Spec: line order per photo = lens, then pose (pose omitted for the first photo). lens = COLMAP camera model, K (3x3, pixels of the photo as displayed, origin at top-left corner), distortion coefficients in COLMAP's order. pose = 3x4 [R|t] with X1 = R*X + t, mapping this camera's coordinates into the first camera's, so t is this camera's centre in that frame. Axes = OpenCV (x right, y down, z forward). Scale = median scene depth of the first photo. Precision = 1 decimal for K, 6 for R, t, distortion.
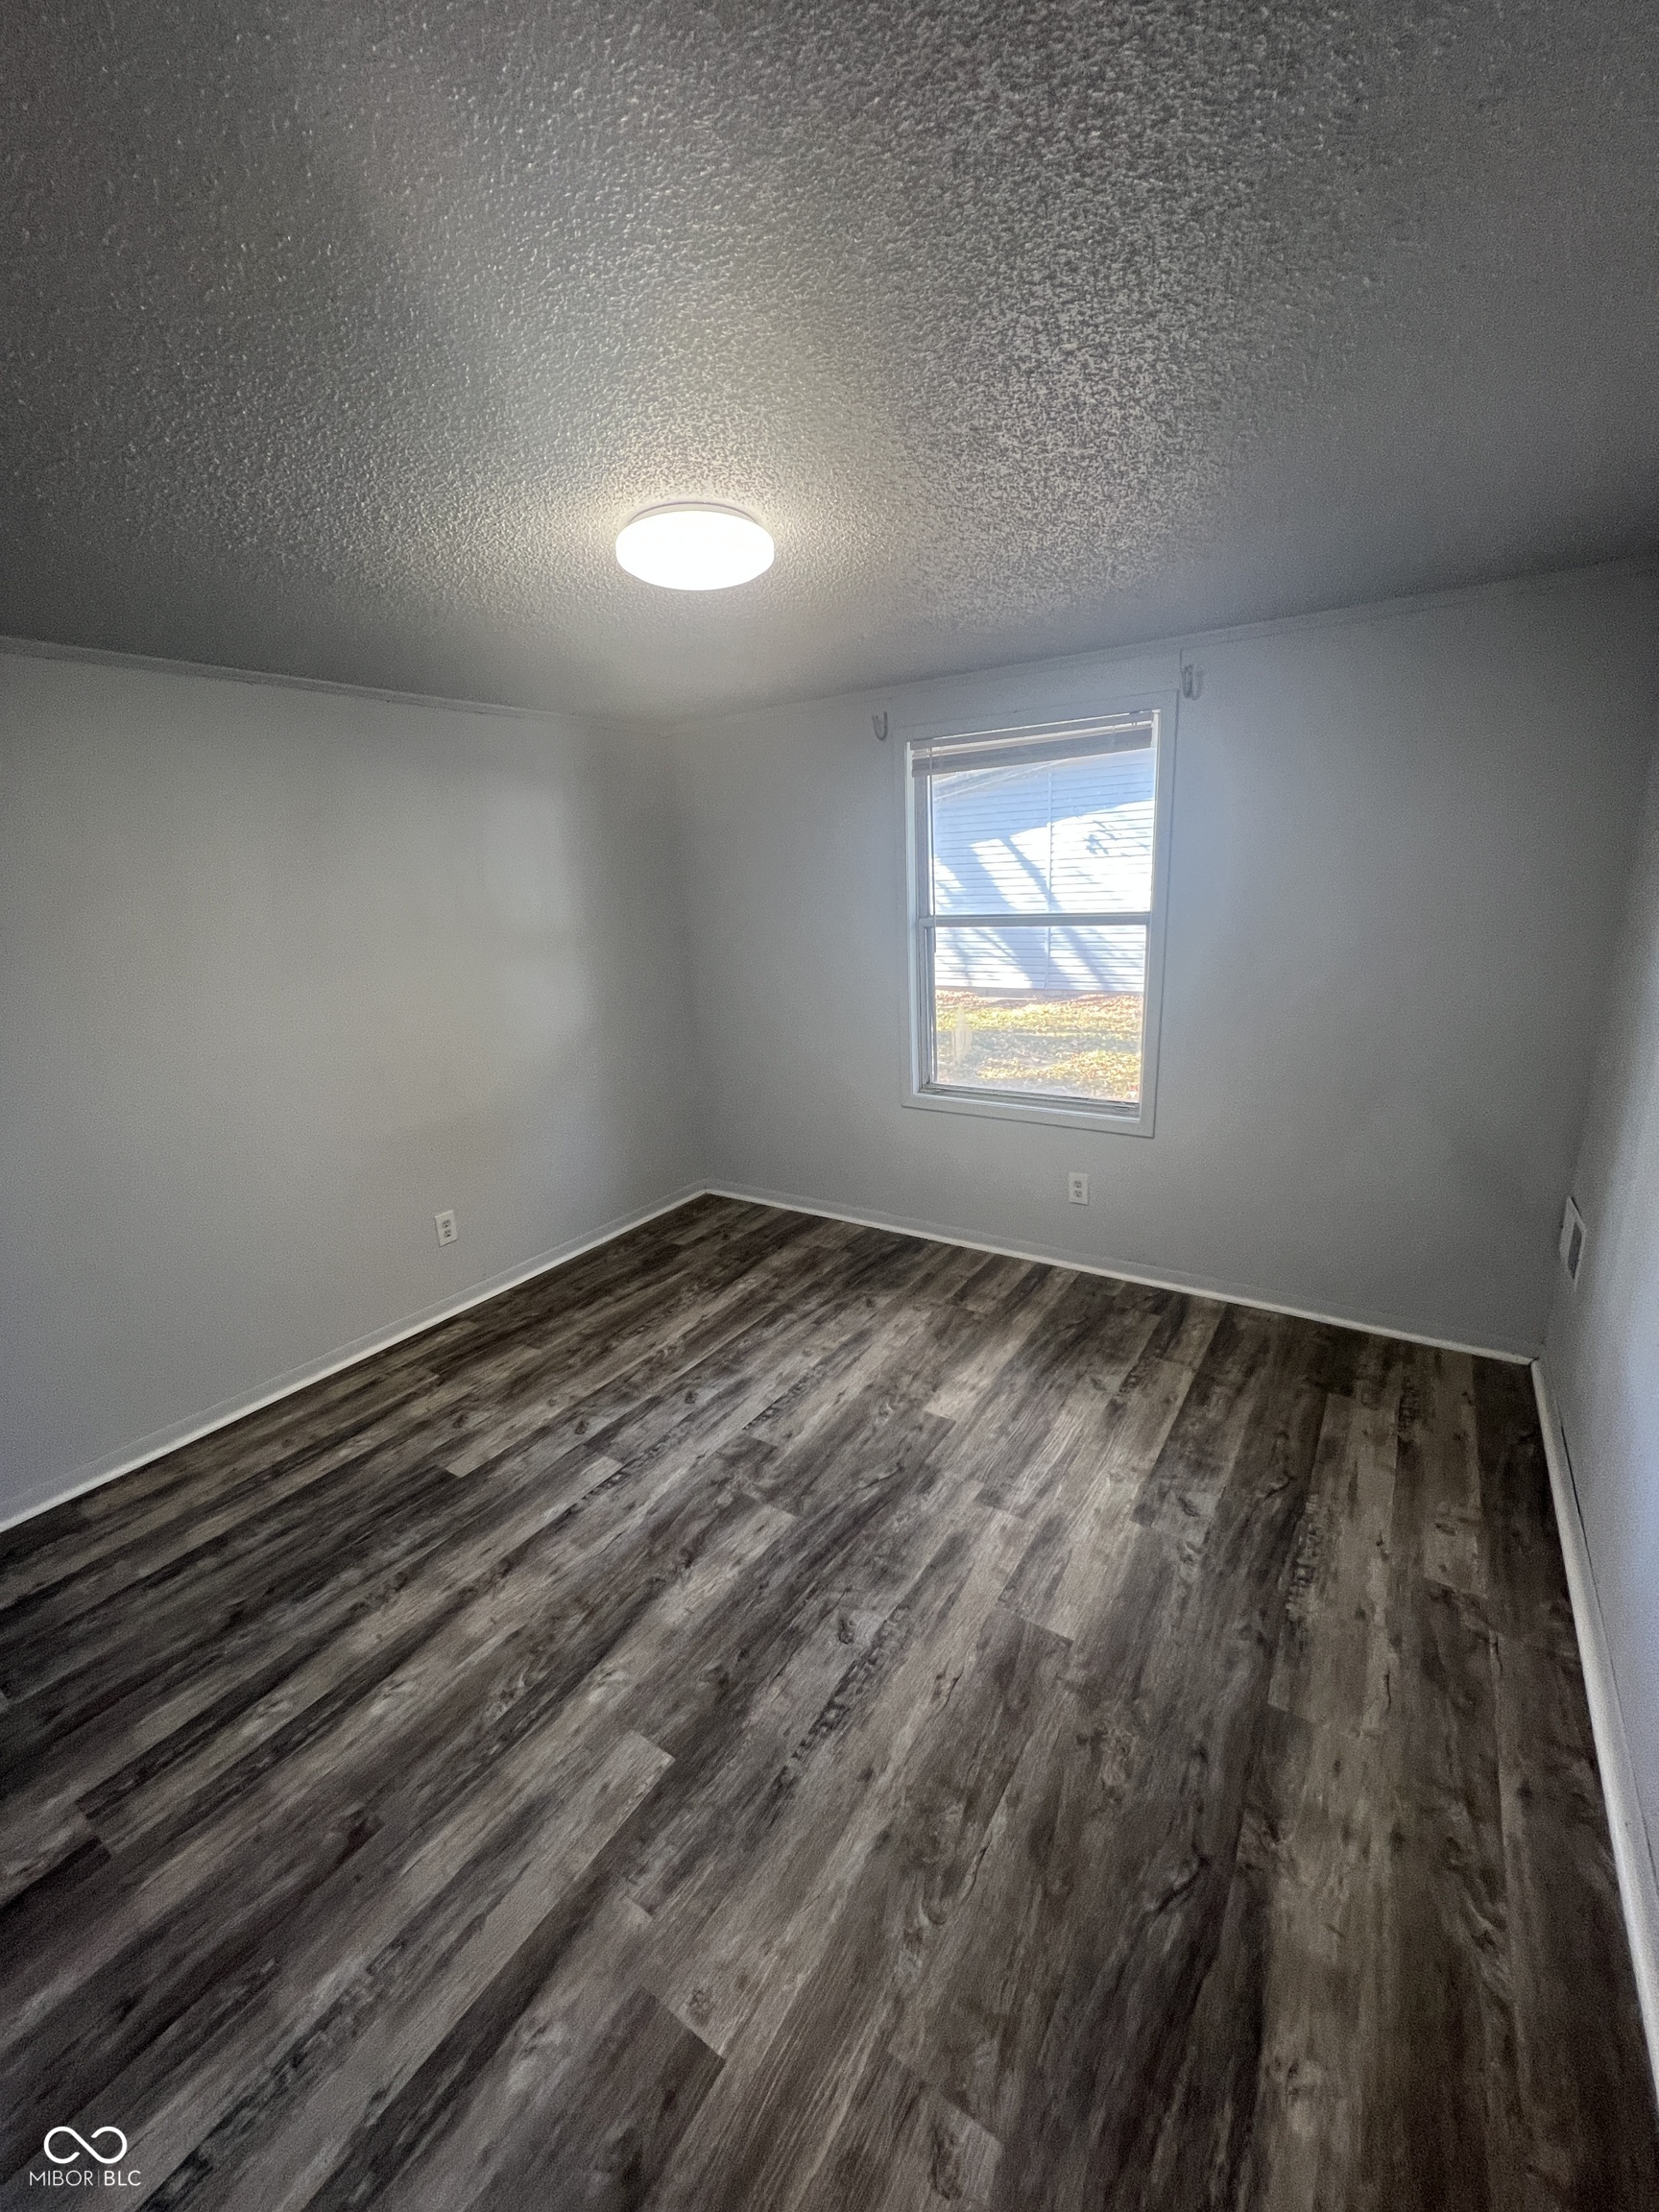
lens RADIAL K [[888.0, 0, 823.9], [0, 888.0, 1108.3], [0, 0, 1]] dist [0.001035, 0.000814]
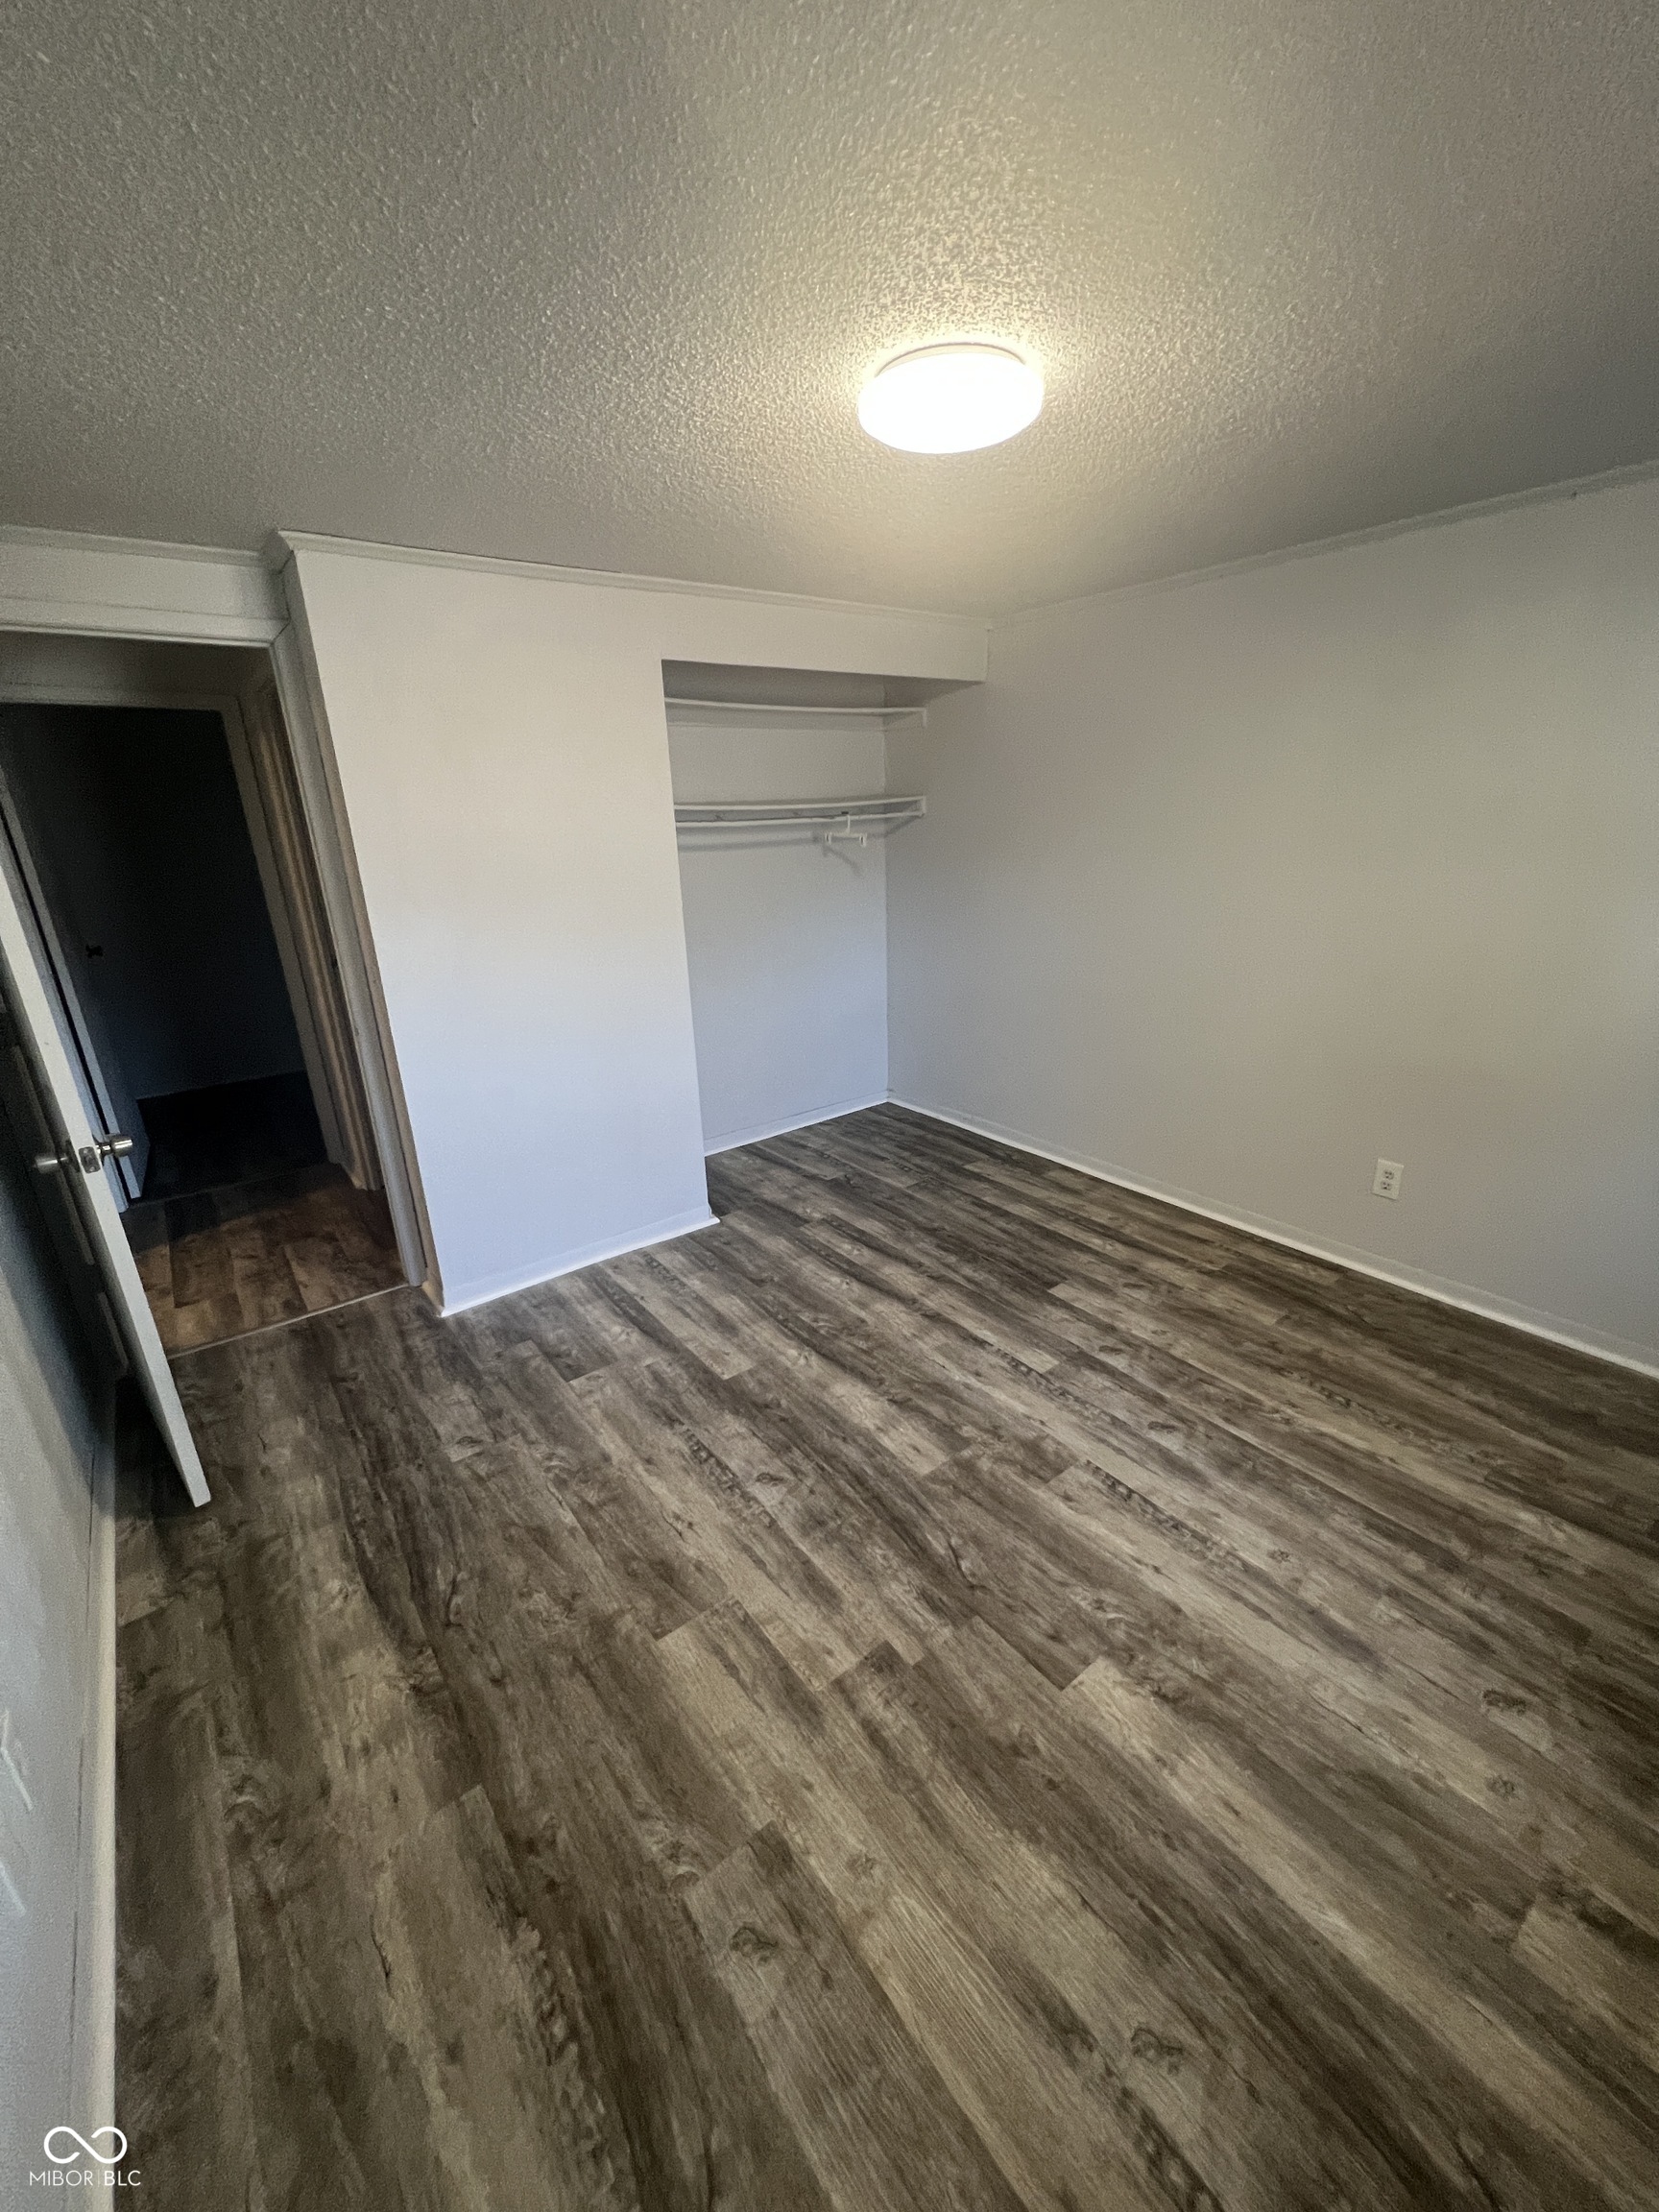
lens RADIAL K [[888.0, 0, 823.9], [0, 888.0, 1108.3], [0, 0, 1]] dist [0.001035, 0.000814]
pose [[-0.326914, 0.367832, -0.870532, 0.692582], [-0.193270, 0.875656, 0.442576, -0.292134], [0.925080, 0.312932, -0.215173, 0.983509]]
